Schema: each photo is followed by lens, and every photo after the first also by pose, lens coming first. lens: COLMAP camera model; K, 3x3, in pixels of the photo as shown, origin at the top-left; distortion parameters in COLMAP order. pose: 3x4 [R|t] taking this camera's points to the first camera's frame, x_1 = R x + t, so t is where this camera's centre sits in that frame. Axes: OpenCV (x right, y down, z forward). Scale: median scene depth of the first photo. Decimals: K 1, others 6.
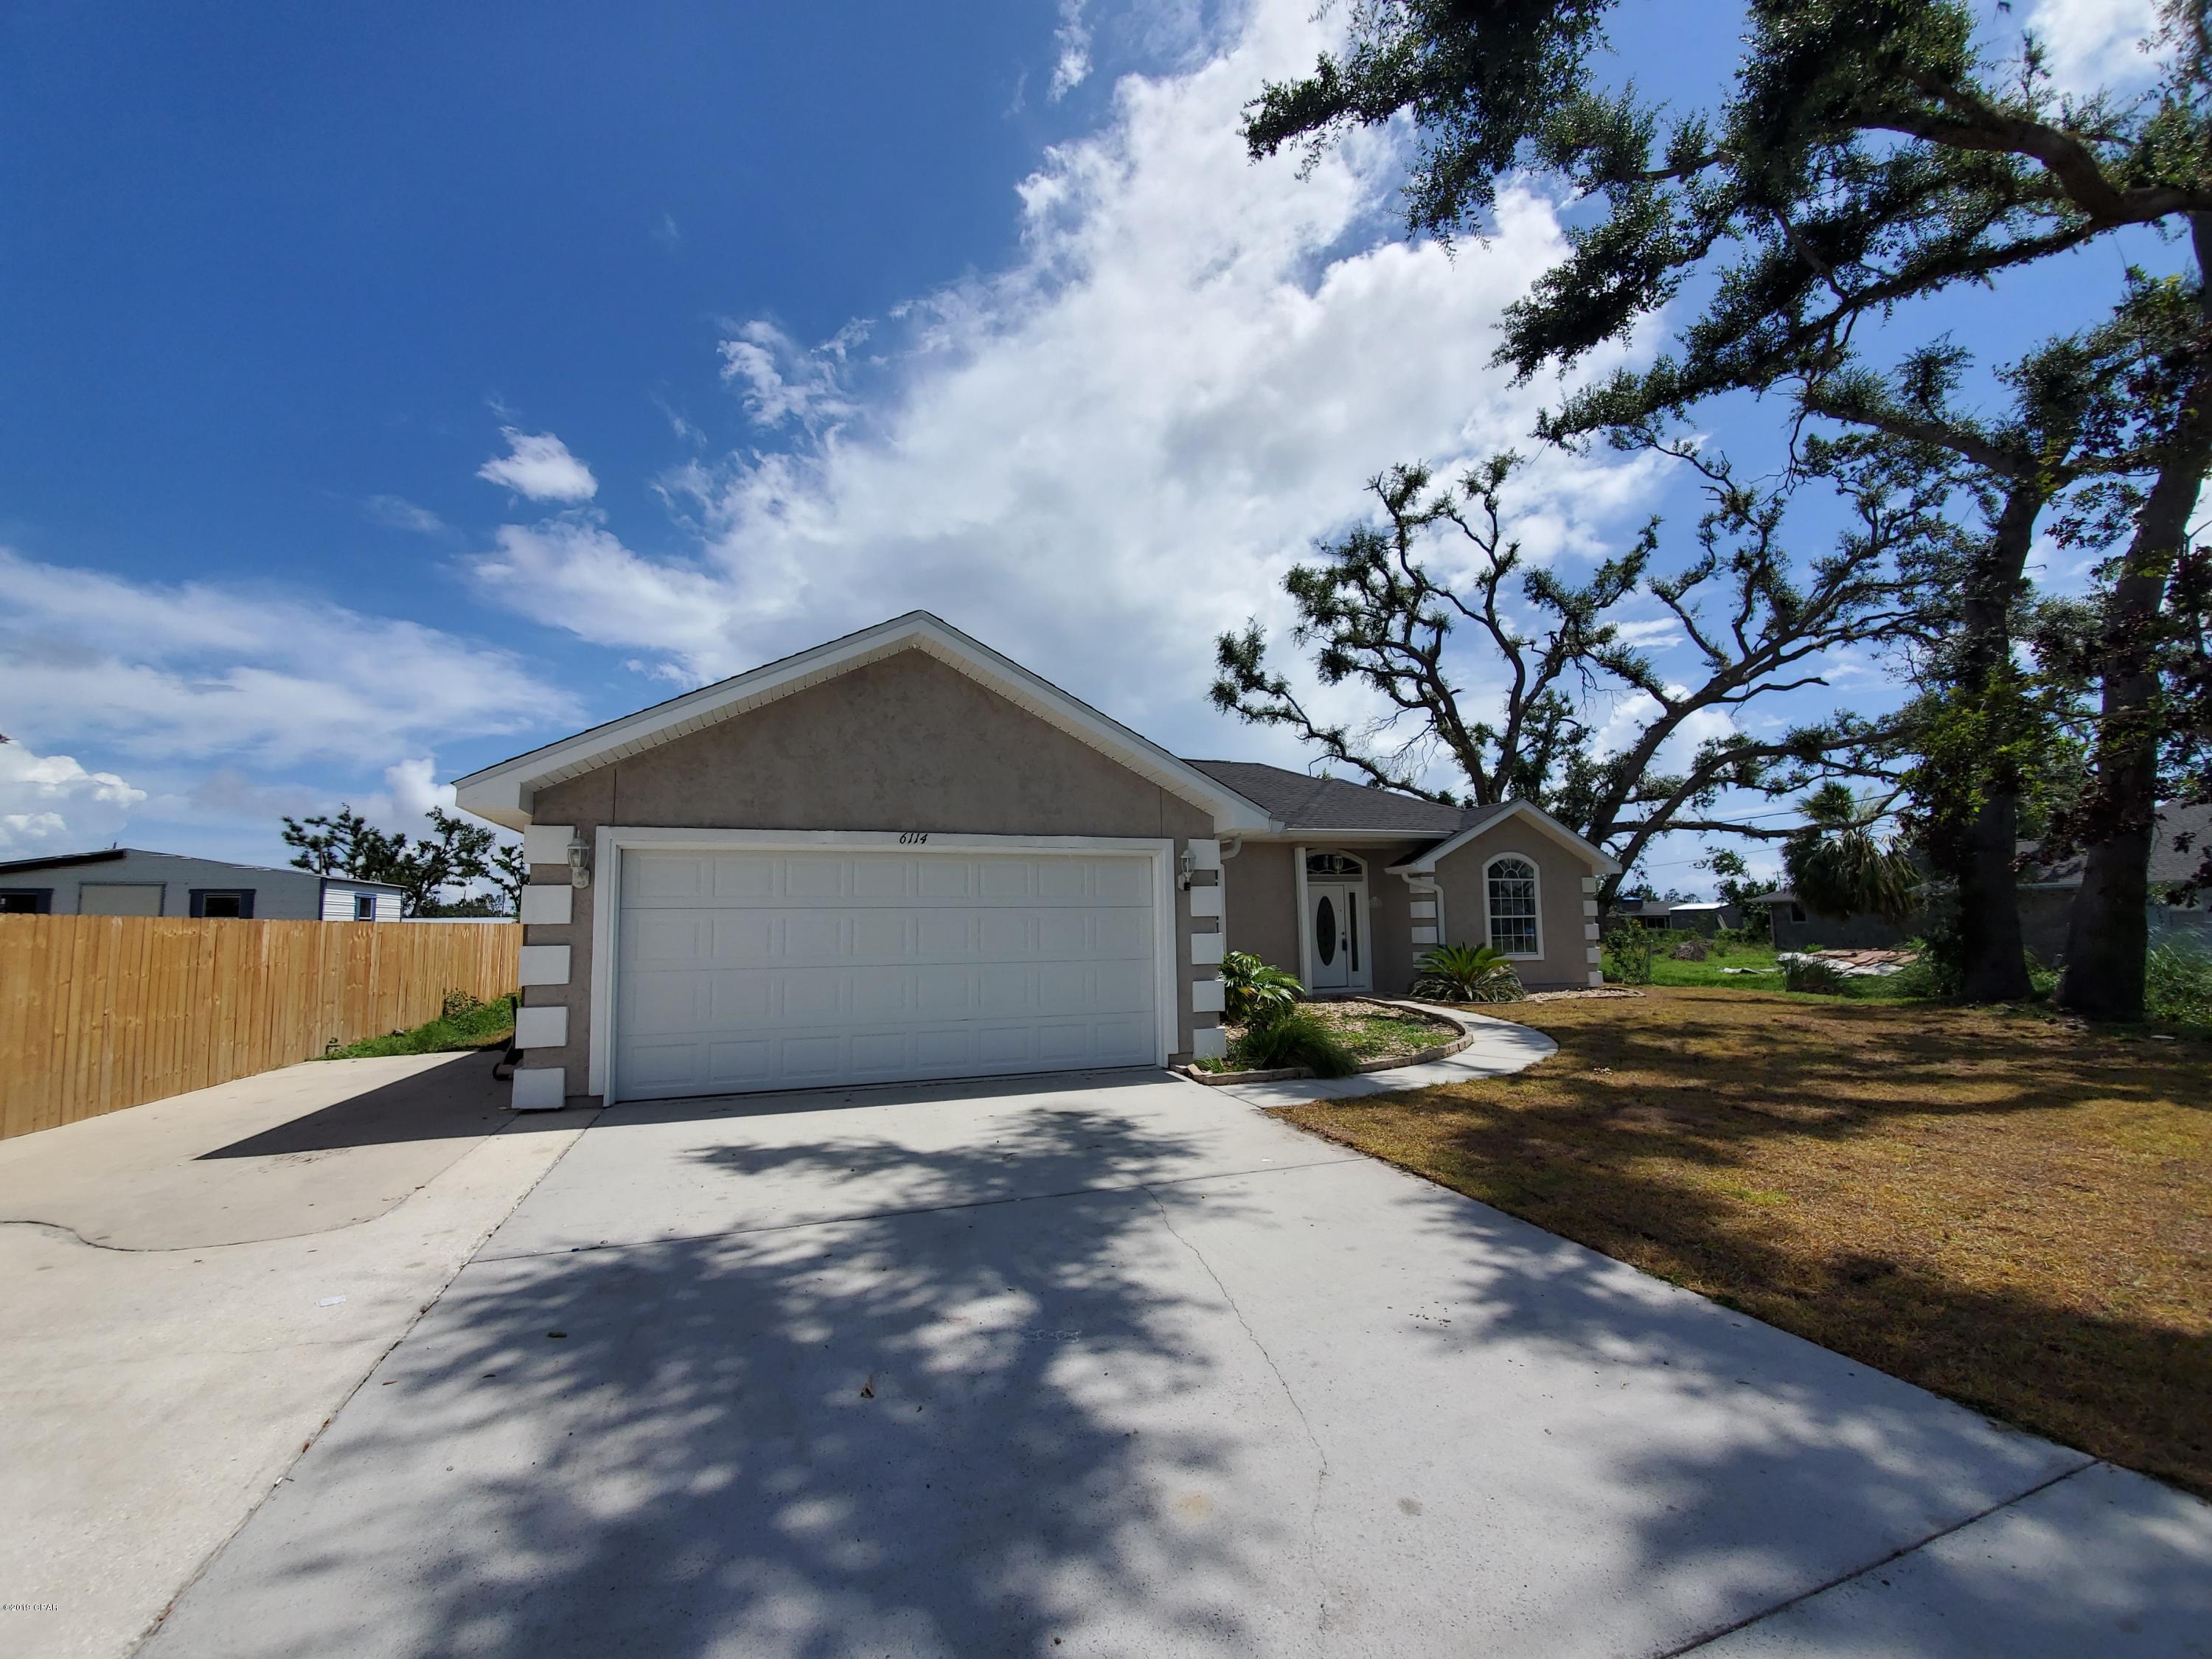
lens RADIAL K [[867.0, 0, 1094.8], [0, 867.0, 841.1], [0, 0, 1]] dist [0.007348, -0.016453]
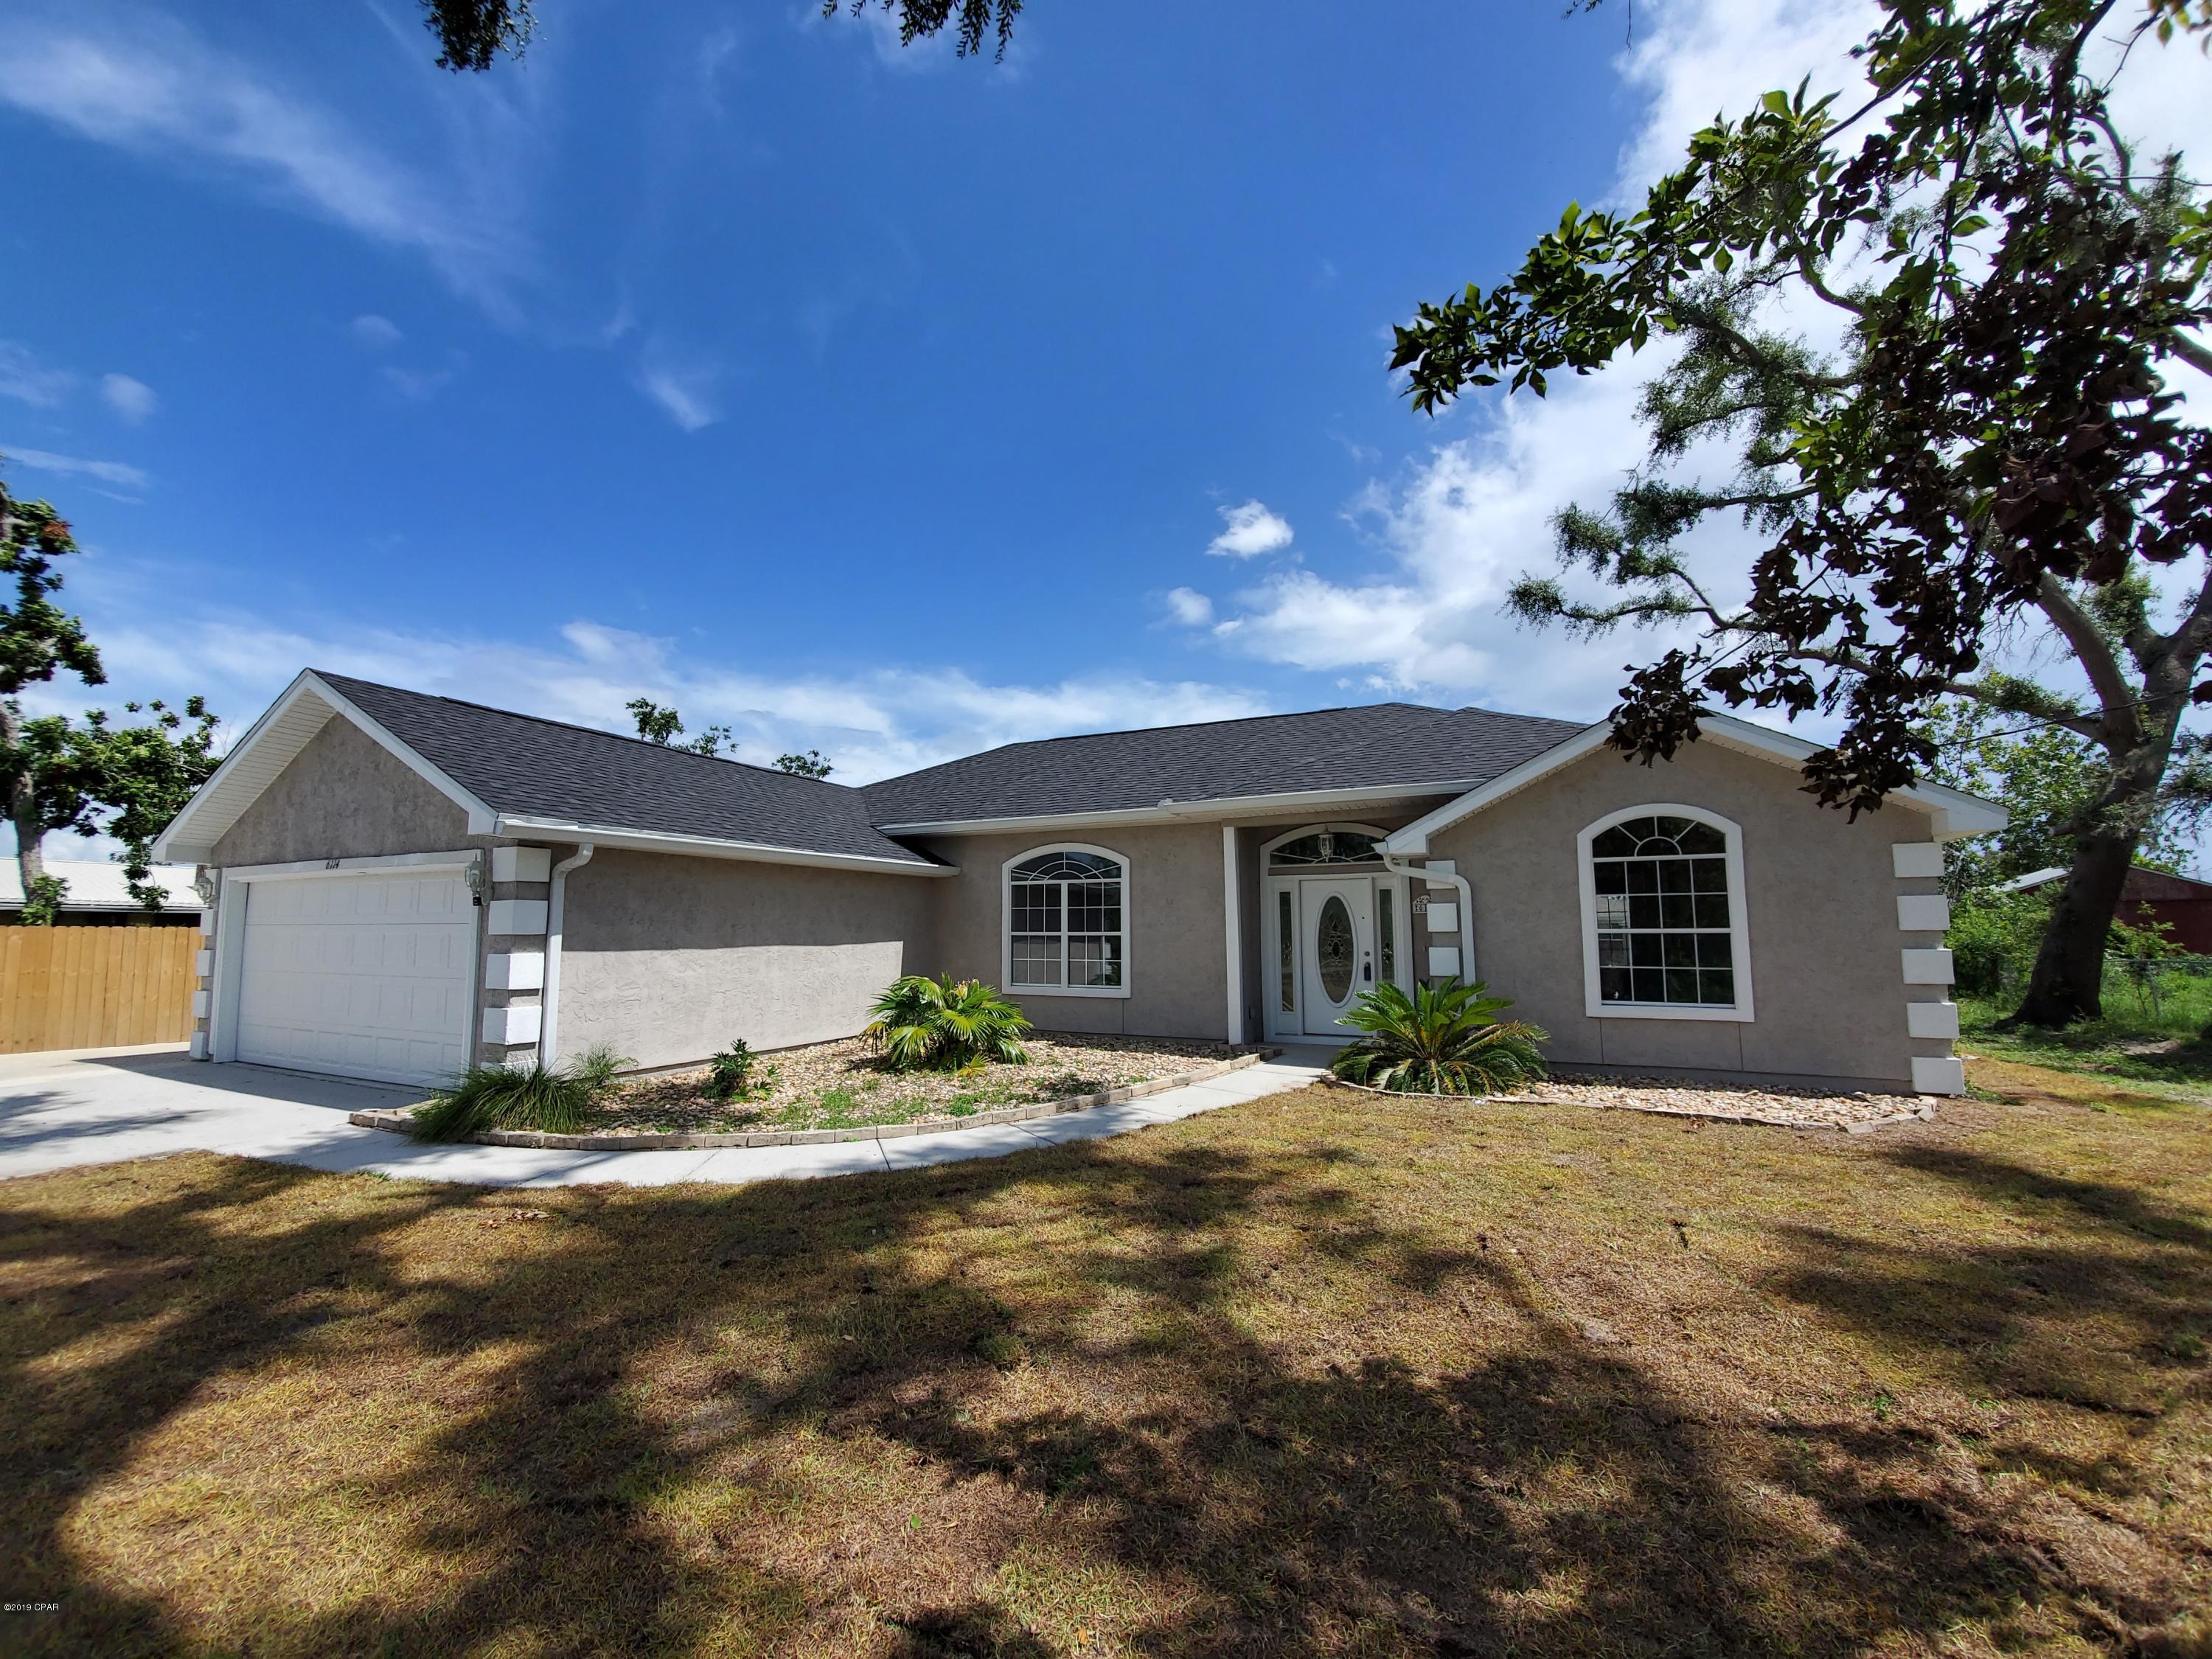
lens RADIAL K [[867.0, 0, 1094.8], [0, 867.0, 841.1], [0, 0, 1]] dist [0.007348, -0.016453]
pose [[0.704715, -0.061866, -0.706788, 0.457528], [0.063670, 0.997686, -0.023845, 0.019556], [0.706628, -0.028197, 0.707023, 0.309586]]
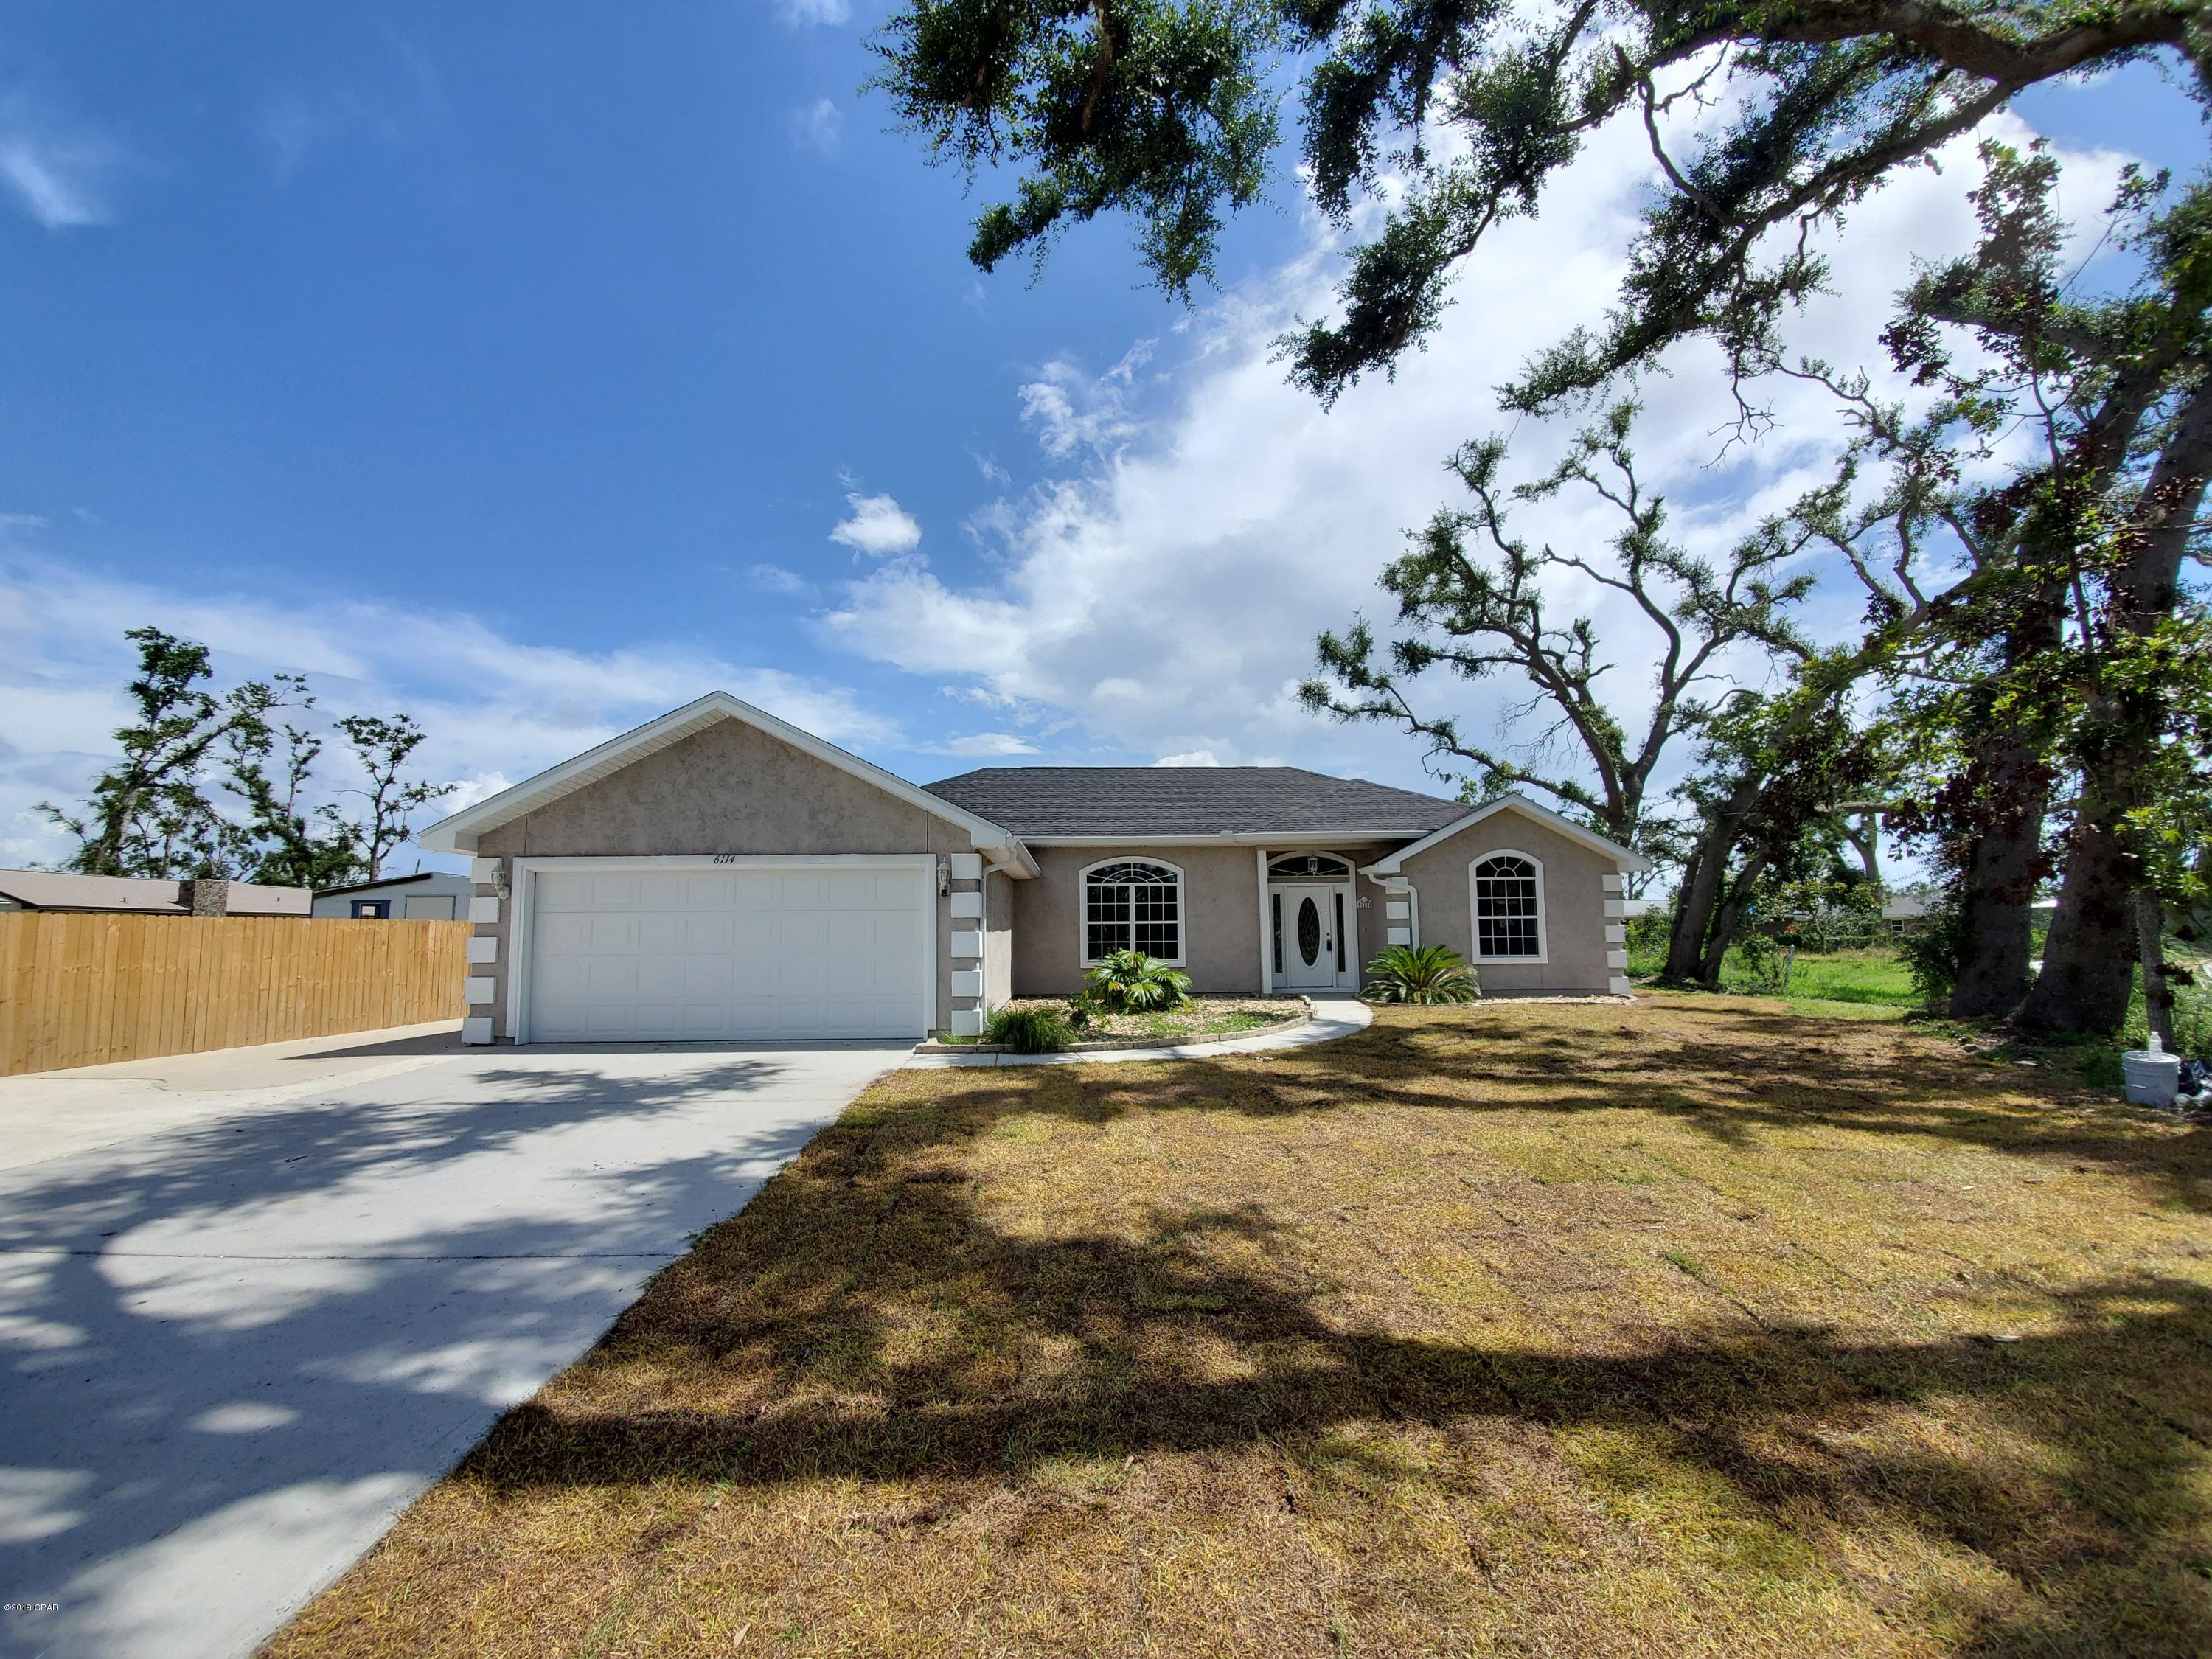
lens RADIAL K [[867.0, 0, 1094.8], [0, 867.0, 841.1], [0, 0, 1]] dist [0.007348, -0.016453]
pose [[0.948824, -0.028343, -0.314532, 0.265806], [0.028132, 0.999591, -0.005210, -0.003159], [0.314551, -0.003905, 0.949232, -0.032821]]
